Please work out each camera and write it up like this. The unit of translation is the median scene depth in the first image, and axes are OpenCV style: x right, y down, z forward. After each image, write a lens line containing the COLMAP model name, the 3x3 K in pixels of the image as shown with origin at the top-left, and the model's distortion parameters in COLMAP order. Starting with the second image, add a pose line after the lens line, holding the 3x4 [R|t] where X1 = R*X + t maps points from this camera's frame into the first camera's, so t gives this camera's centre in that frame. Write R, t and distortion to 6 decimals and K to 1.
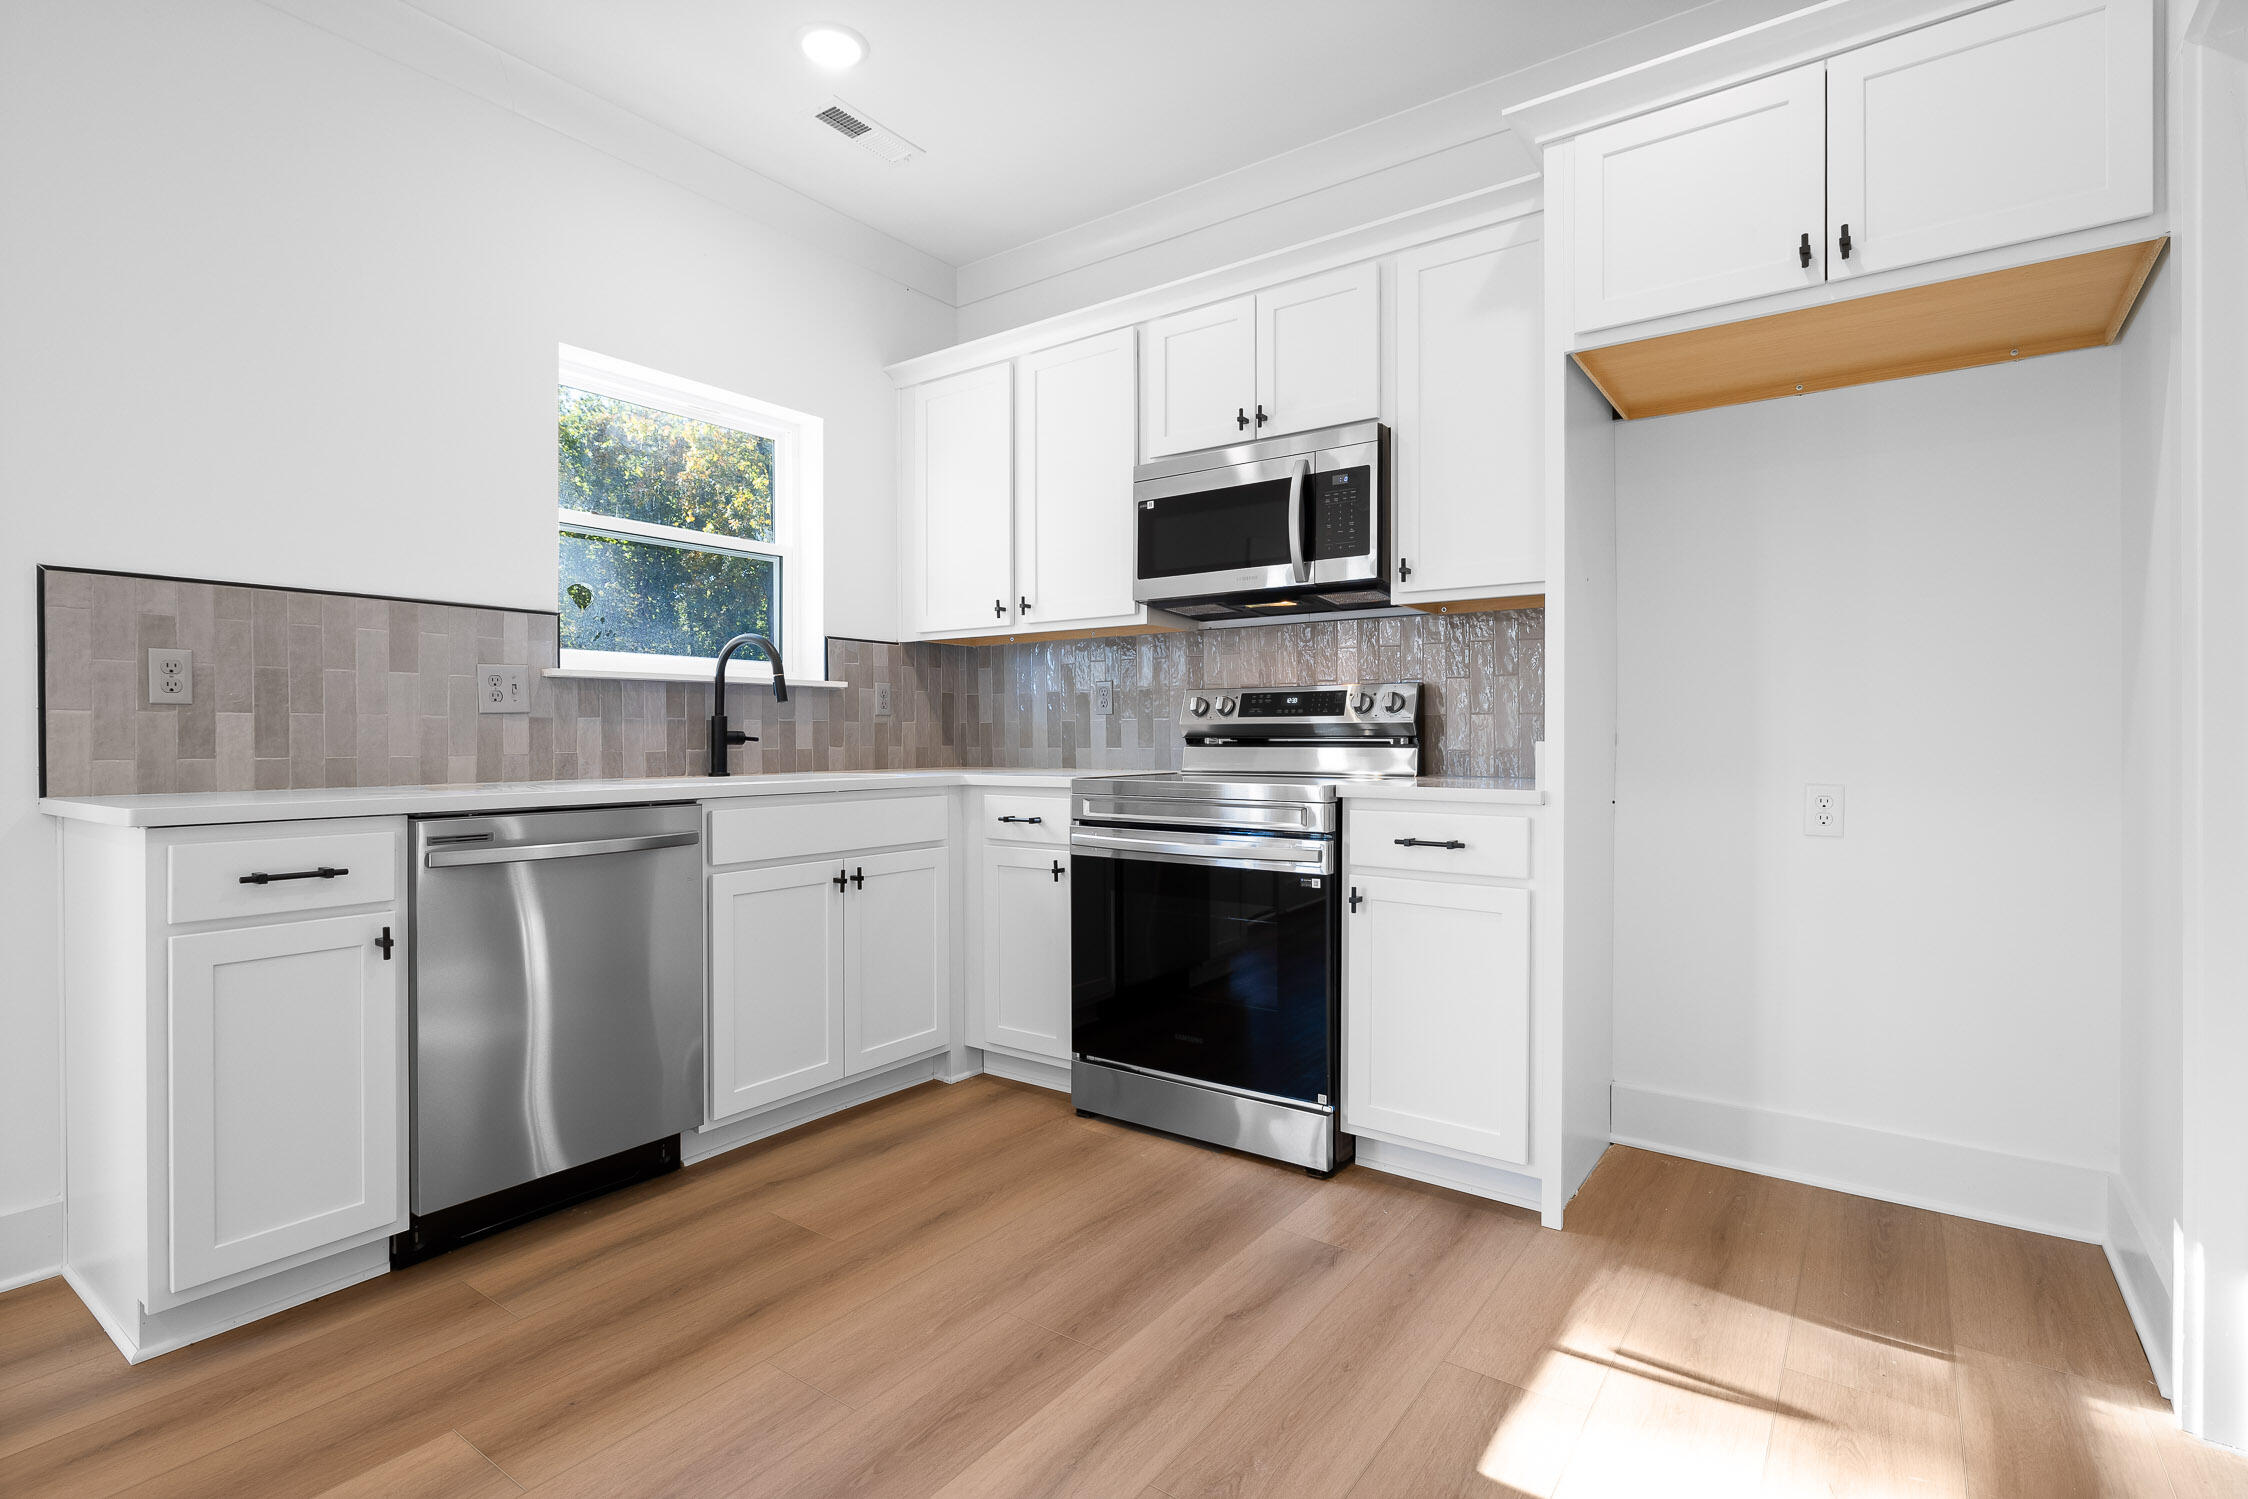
lens RADIAL K [[1081.6, 0, 1123.3], [0, 1081.6, 743.7], [0, 0, 1]] dist [-0.001978, -0.000129]
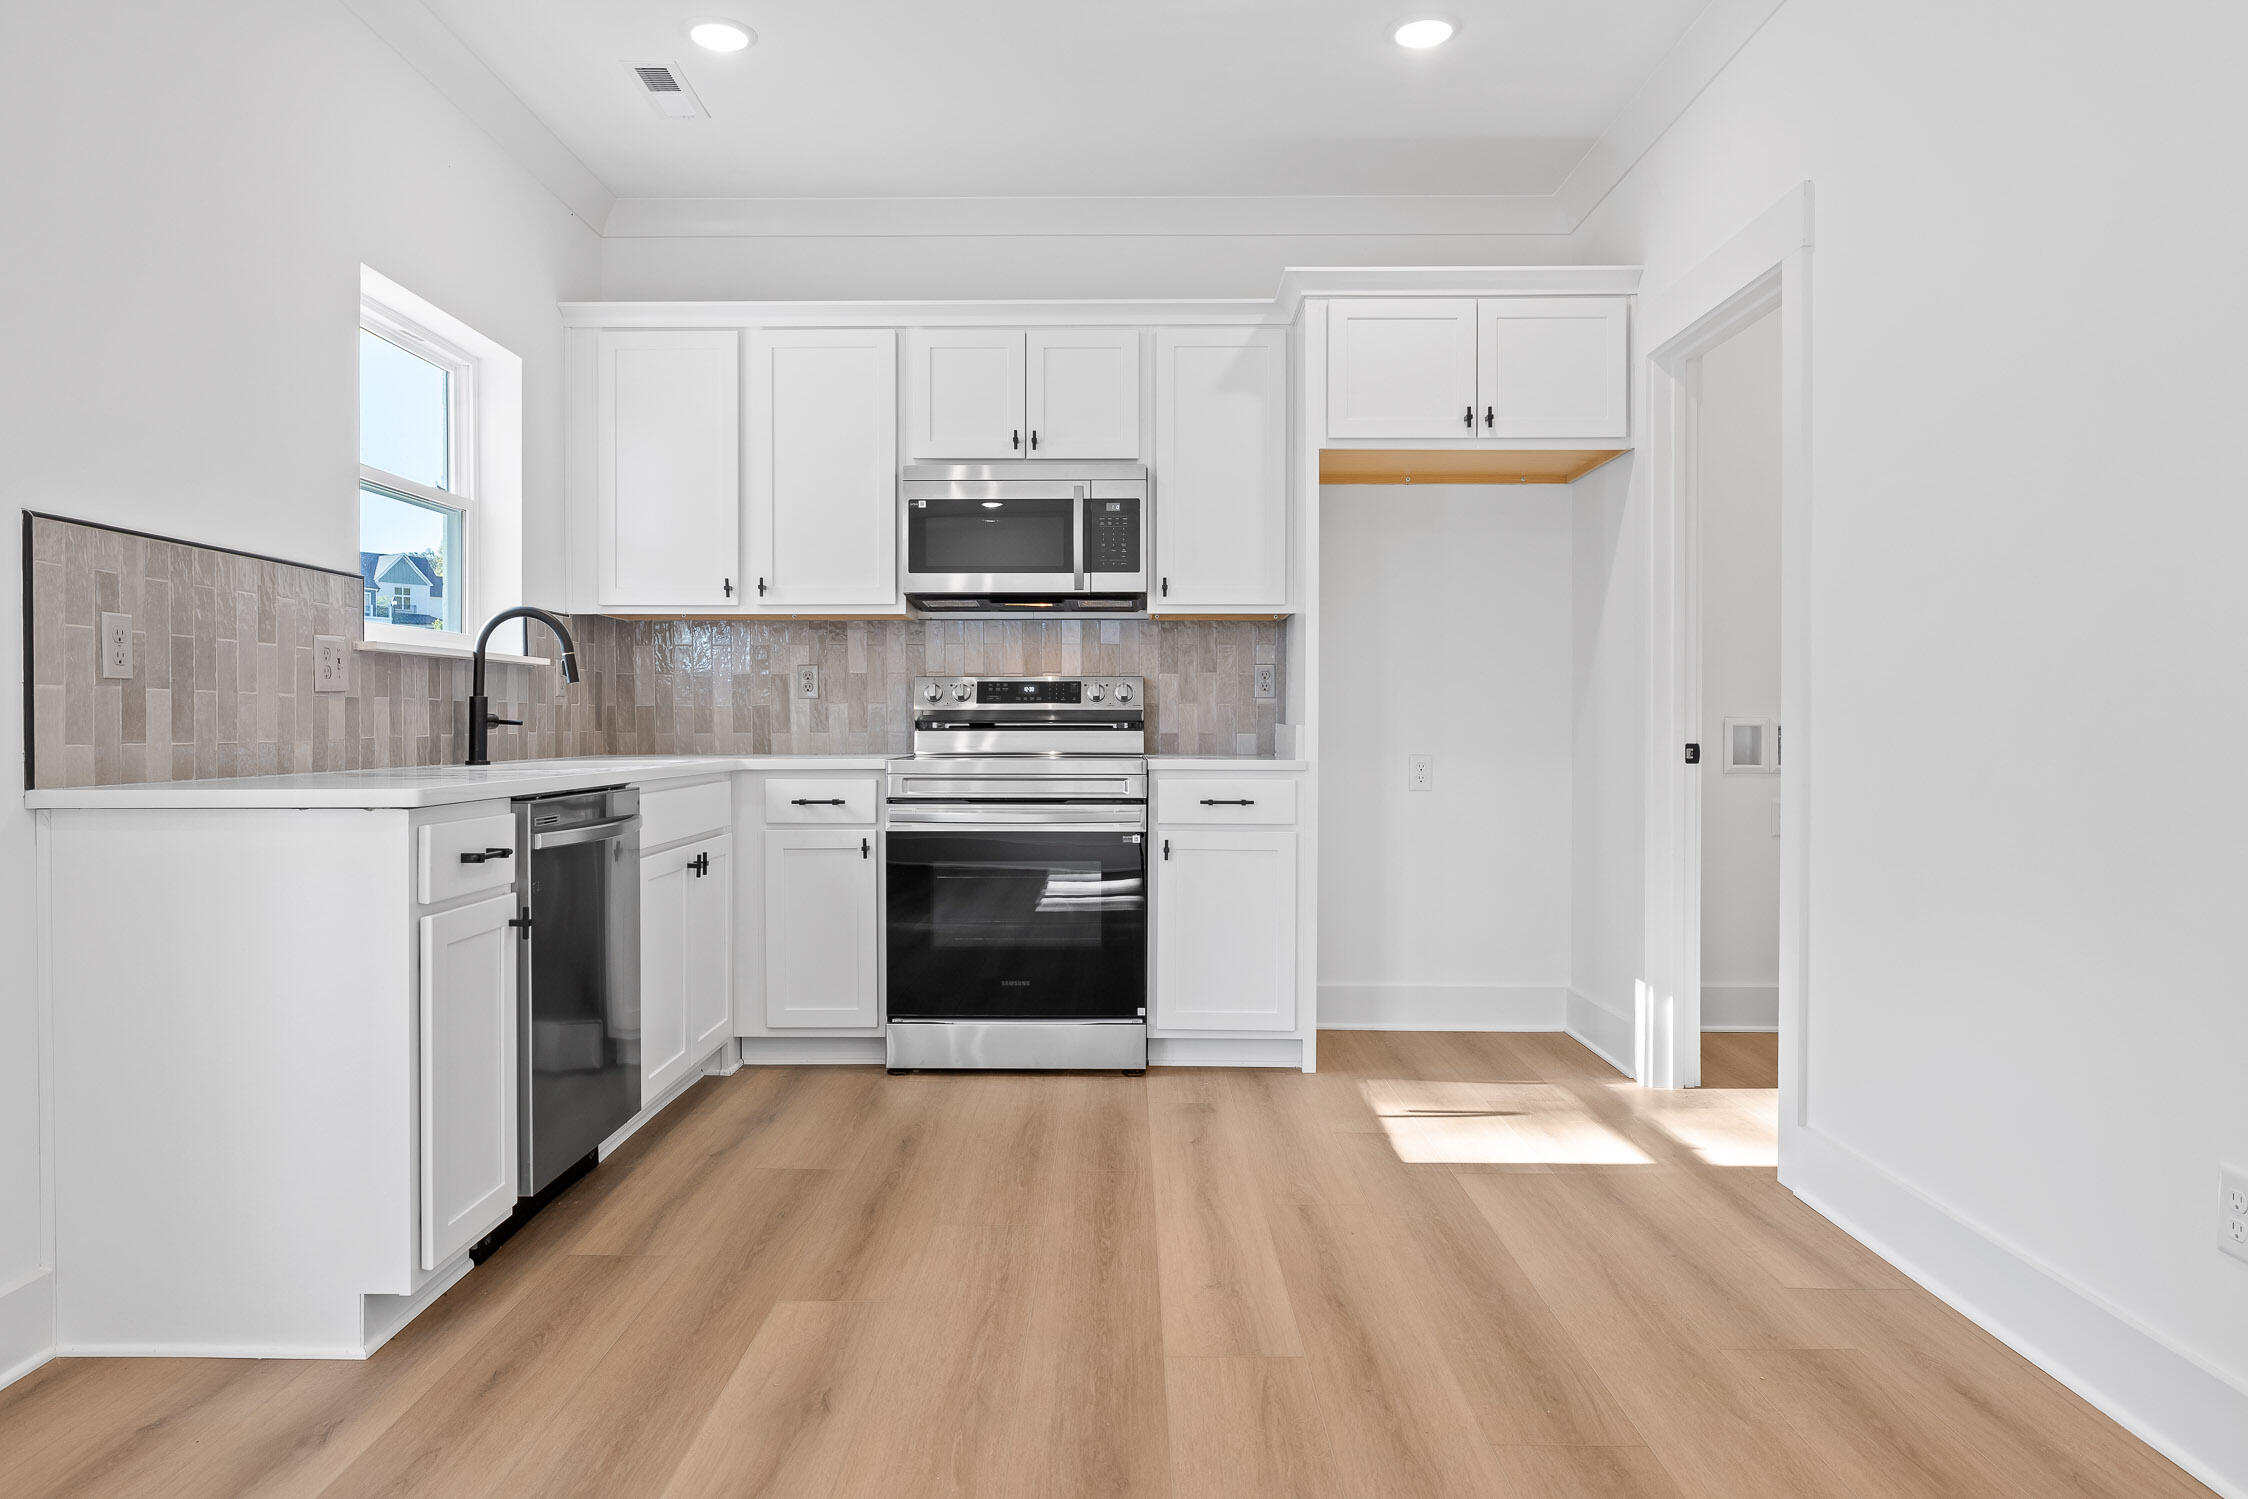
lens RADIAL K [[1419.7, 0, 1122.4], [0, 1419.7, 743.4], [0, 0, 1]] dist [-0.000276, 0.002722]
pose [[0.811221, -0.006227, 0.584706, -0.722722], [0.002479, 0.999971, 0.007211, 0.006490], [-0.584734, -0.004400, 0.811213, -0.288074]]
